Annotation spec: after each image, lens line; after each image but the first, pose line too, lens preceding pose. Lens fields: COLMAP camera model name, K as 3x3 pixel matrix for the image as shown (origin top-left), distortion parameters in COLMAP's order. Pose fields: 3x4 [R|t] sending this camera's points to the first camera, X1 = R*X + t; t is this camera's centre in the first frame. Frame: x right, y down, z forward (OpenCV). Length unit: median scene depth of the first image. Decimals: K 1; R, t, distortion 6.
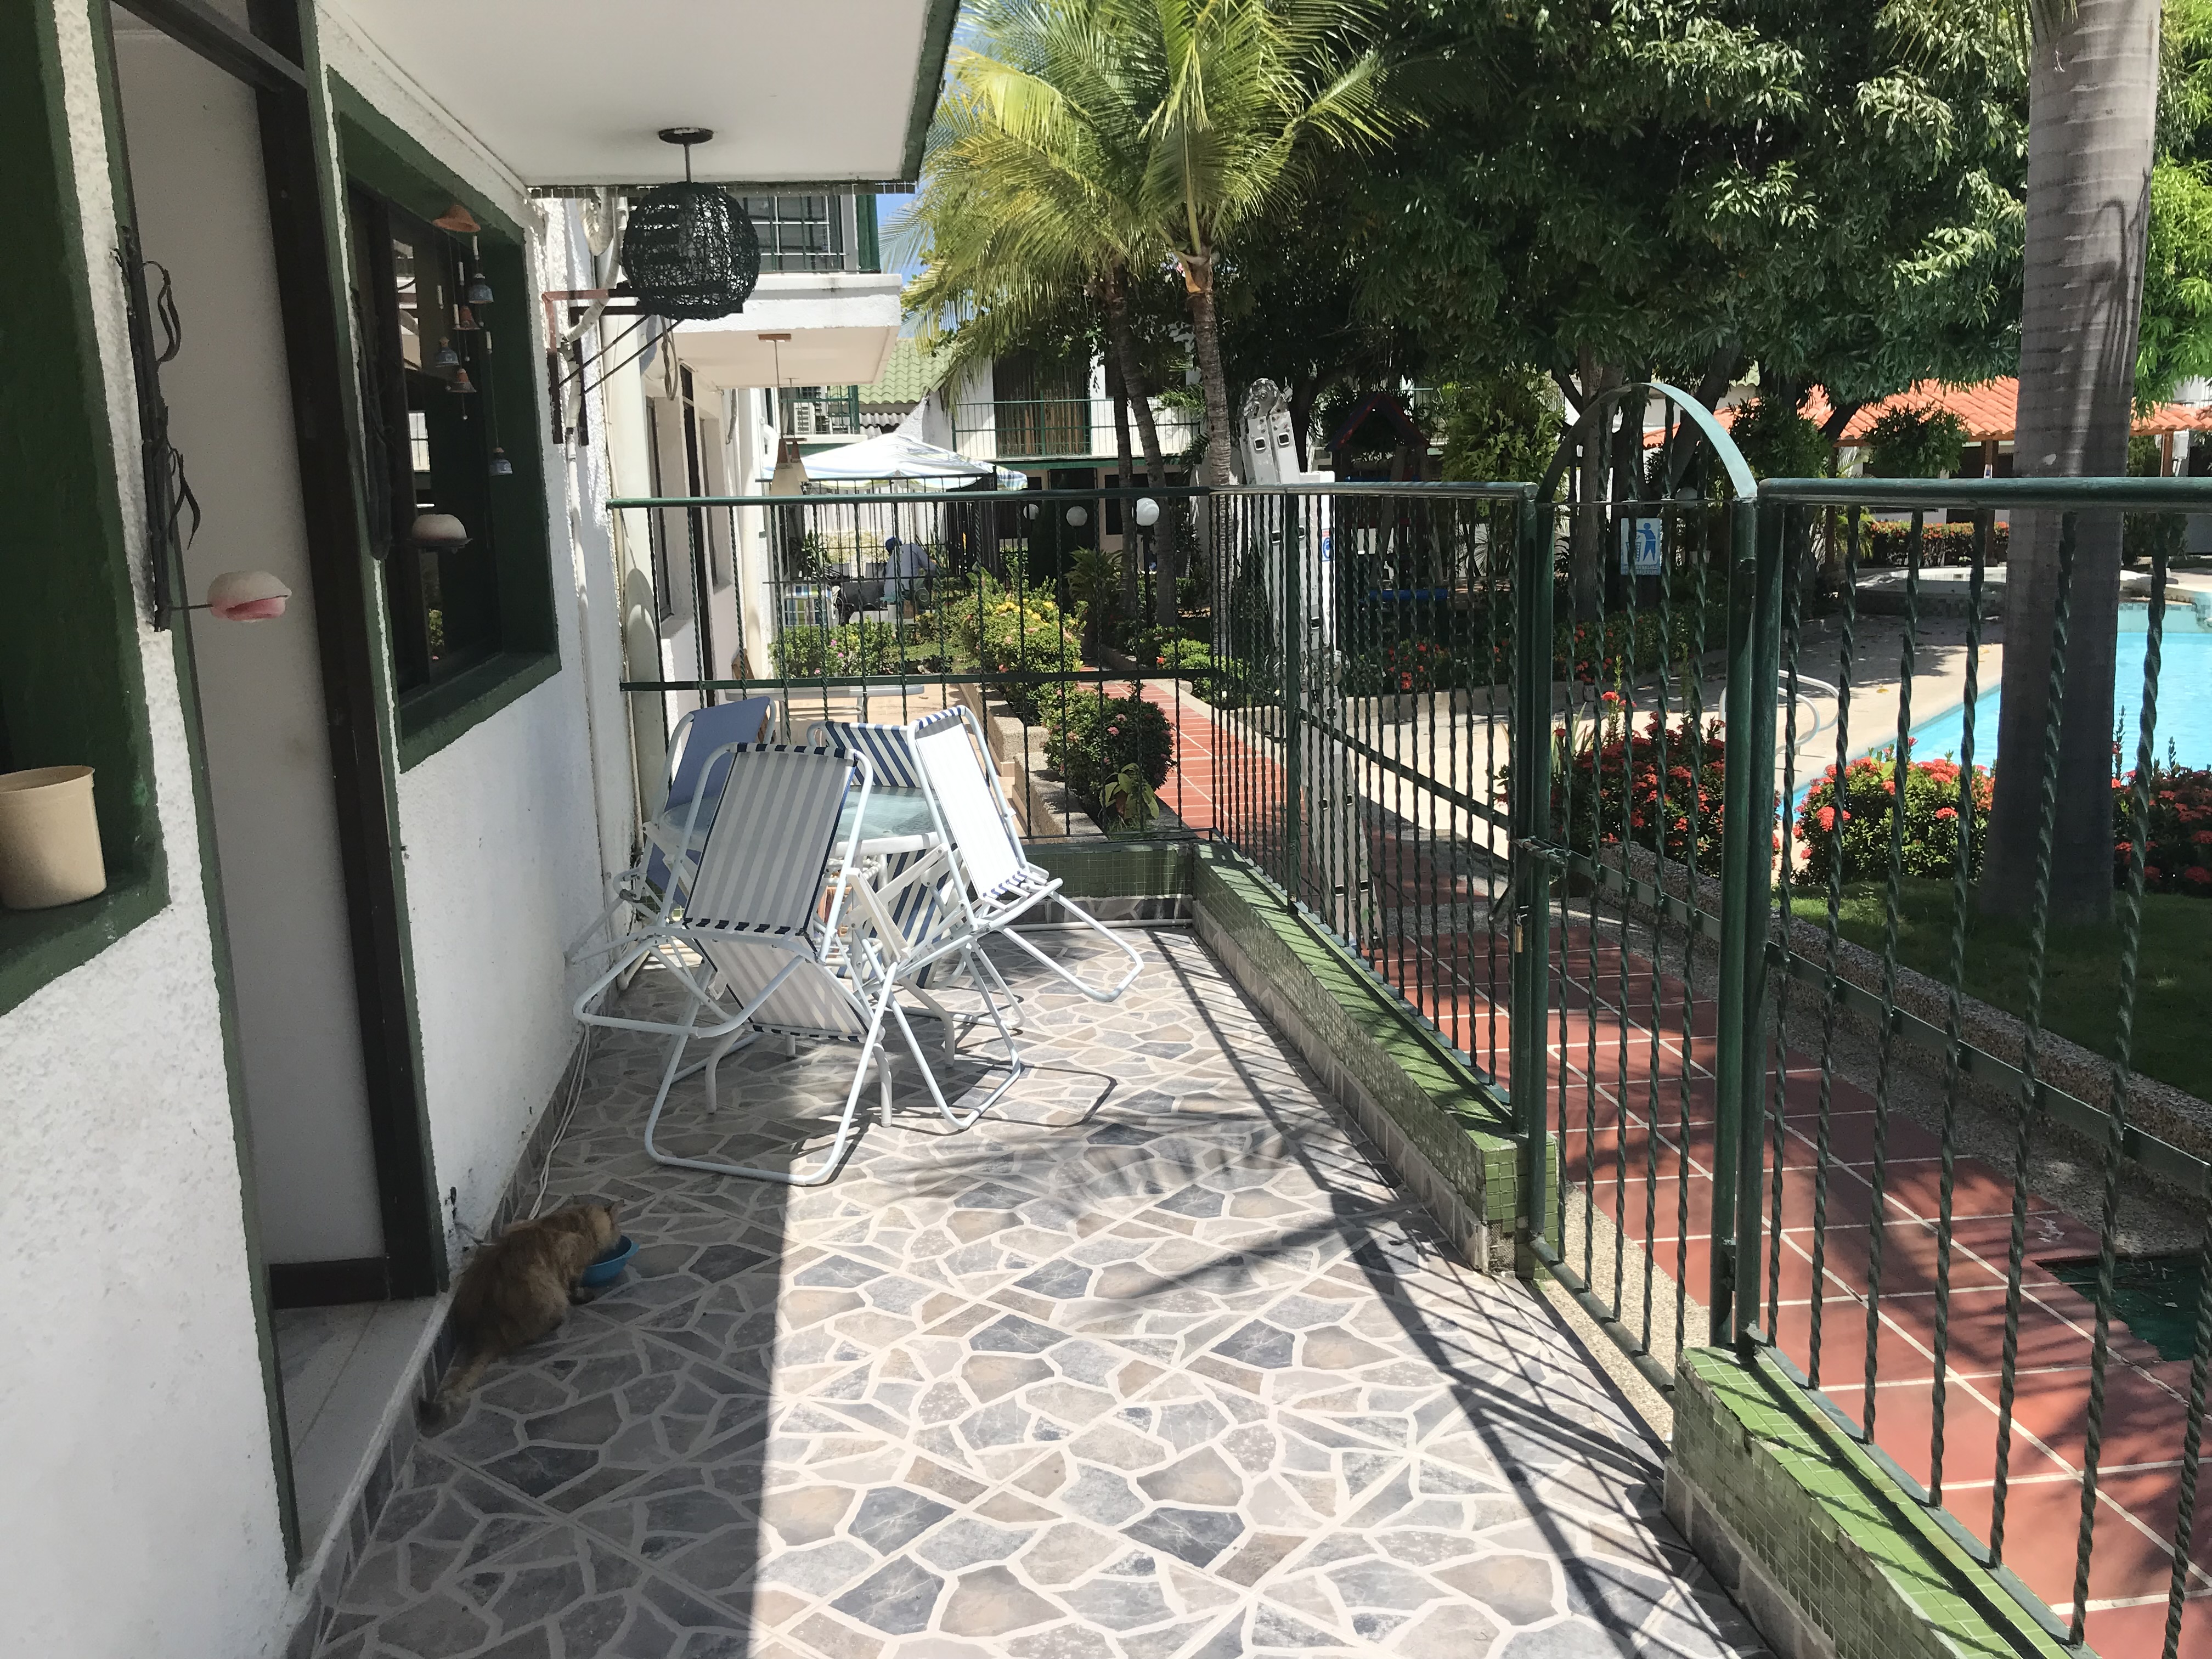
lens RADIAL K [[1814.0, 0, 1100.8], [0, 1814.0, 826.8], [0, 0, 1]] dist [-0.002852, -0.002297]
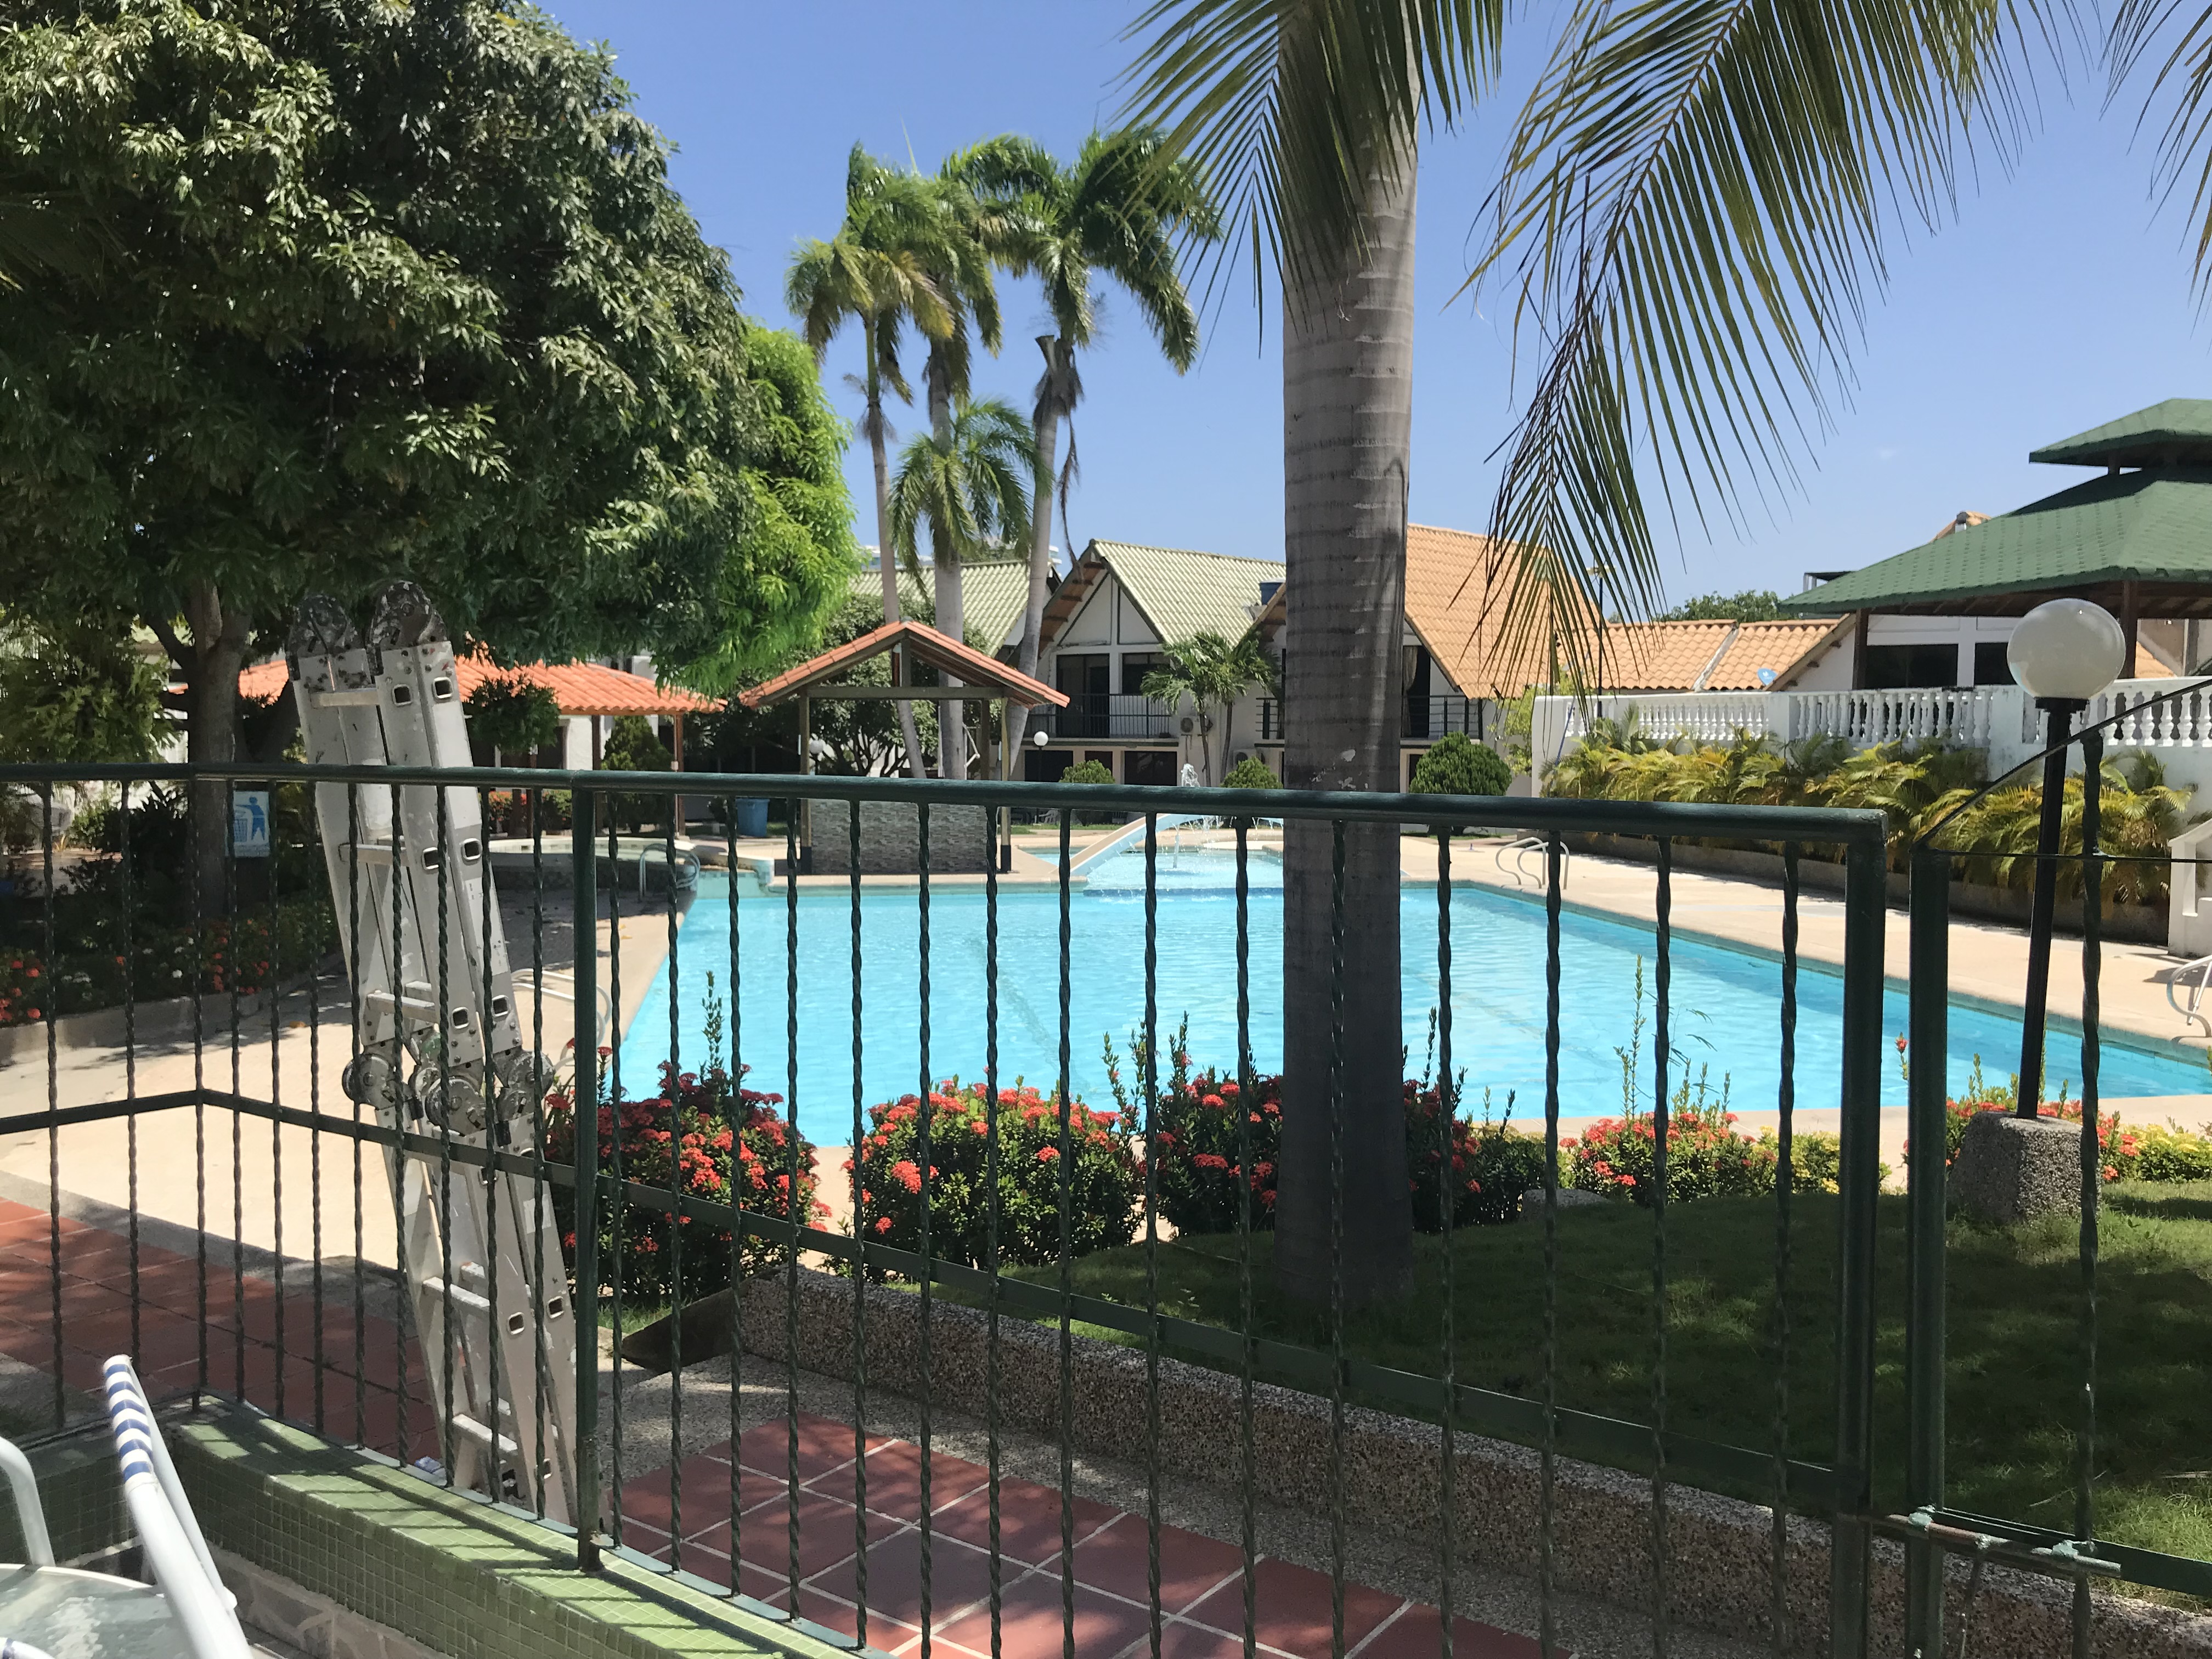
lens RADIAL K [[1814.0, 0, 1111.5], [0, 1814.0, 828.4], [0, 0, 1]] dist [-0.002852, -0.002297]
pose [[0.681382, -0.009558, 0.731866, -0.067233], [0.114500, 0.988996, -0.093686, -0.037474], [-0.722916, 0.147635, 0.674978, 0.188559]]
